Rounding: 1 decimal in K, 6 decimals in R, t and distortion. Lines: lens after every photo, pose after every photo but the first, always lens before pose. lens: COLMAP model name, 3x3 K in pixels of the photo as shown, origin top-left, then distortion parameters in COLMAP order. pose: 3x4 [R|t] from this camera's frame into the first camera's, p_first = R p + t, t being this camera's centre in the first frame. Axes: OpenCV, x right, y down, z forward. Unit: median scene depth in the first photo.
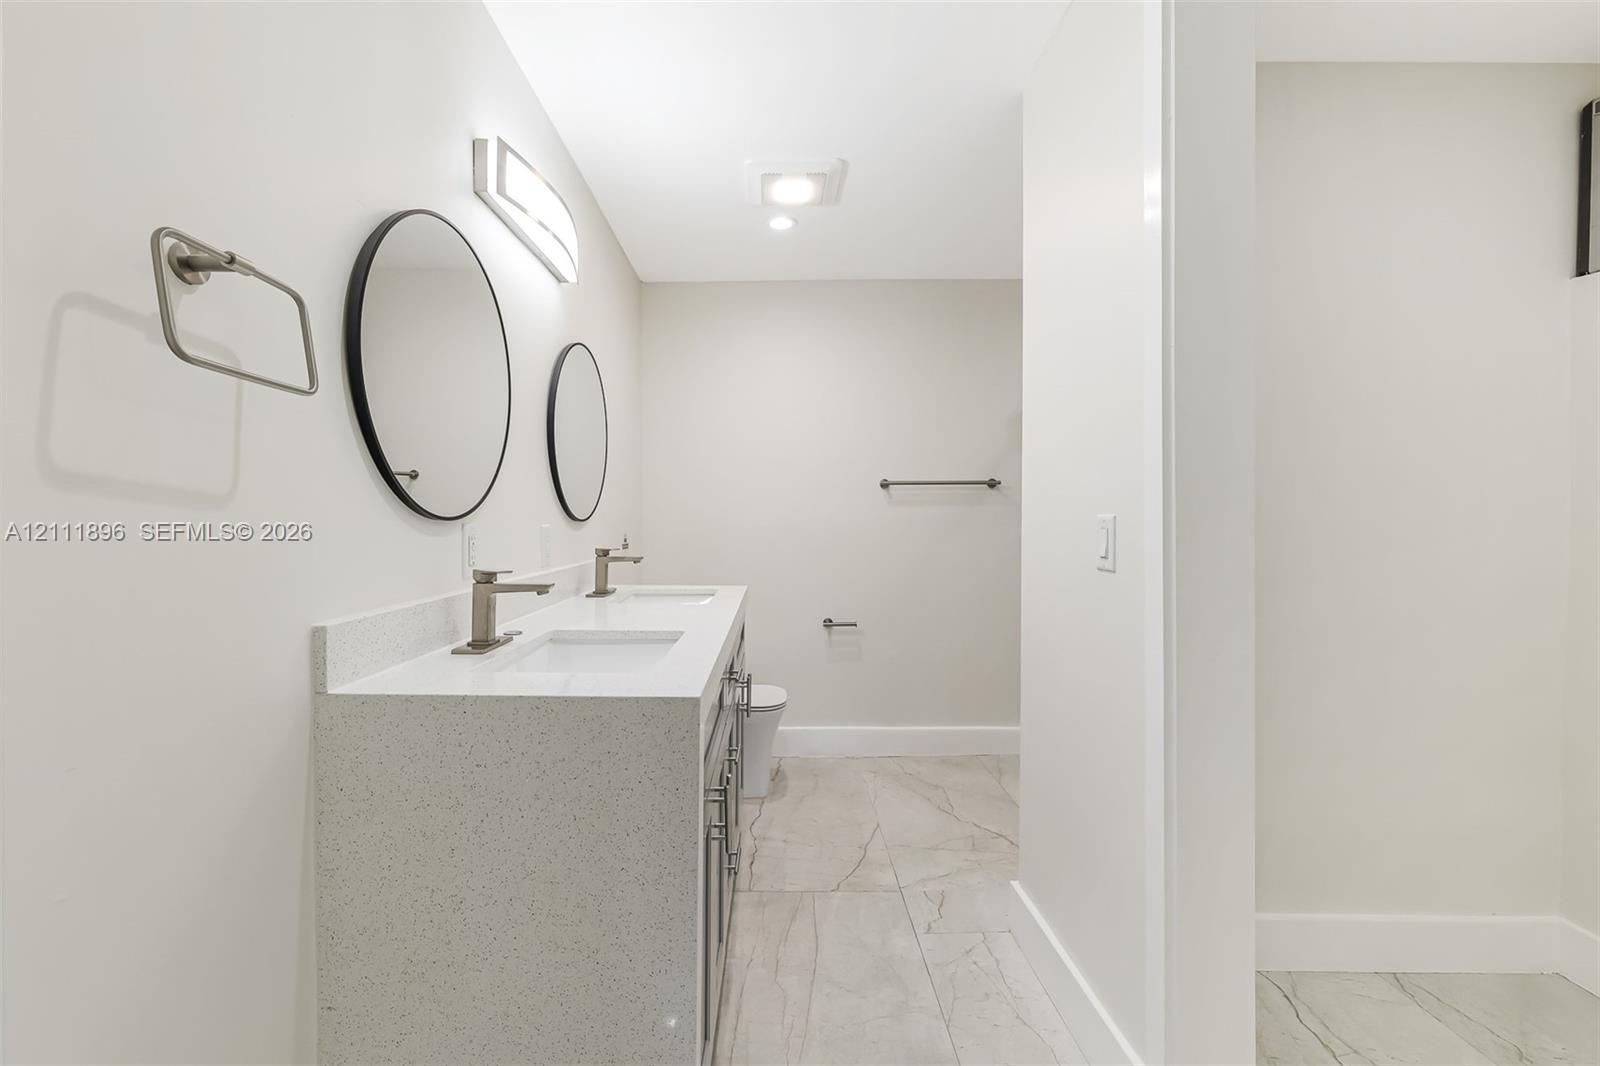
lens RADIAL K [[672.8, 0, 778.6], [0, 672.8, 521.0], [0, 0, 1]] dist [0.000409, -0.000001]
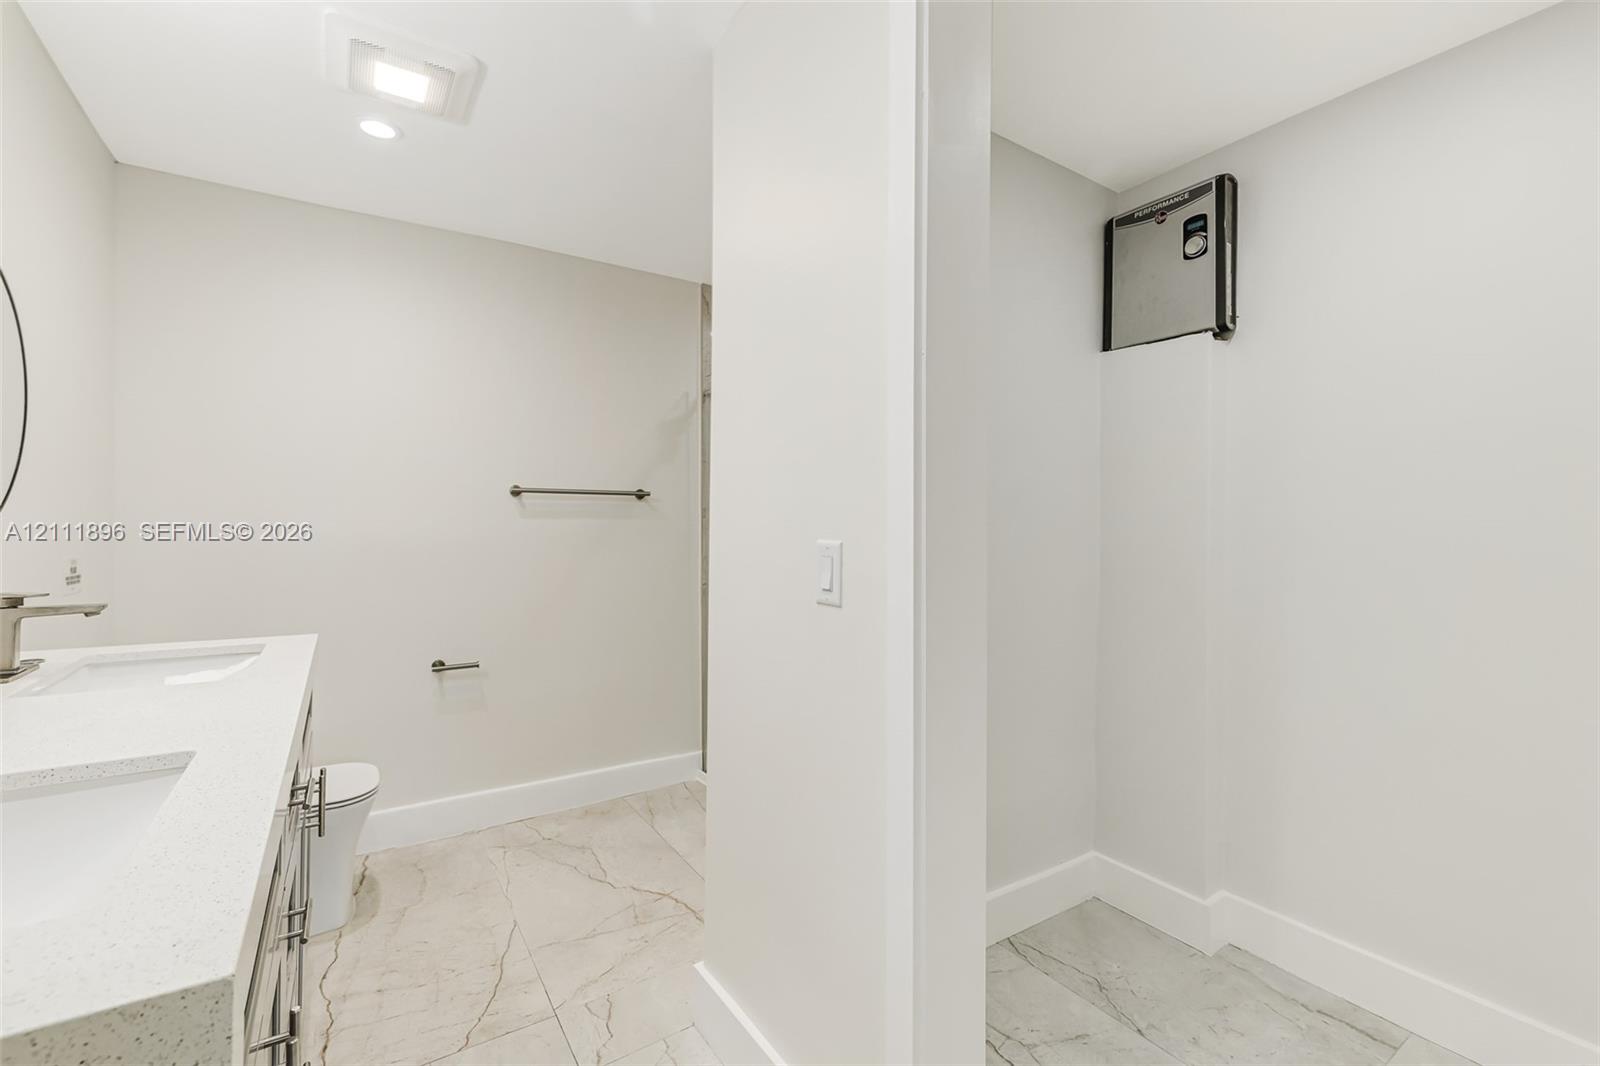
lens RADIAL K [[675.3, 0, 780.7], [0, 675.3, 522.7], [0, 0, 1]] dist [-0.000871, -0.000085]
pose [[0.842141, 0.007142, 0.539211, -0.021532], [-0.003487, 0.999964, -0.007798, -0.014526], [-0.539247, 0.004686, 0.842135, 0.166988]]
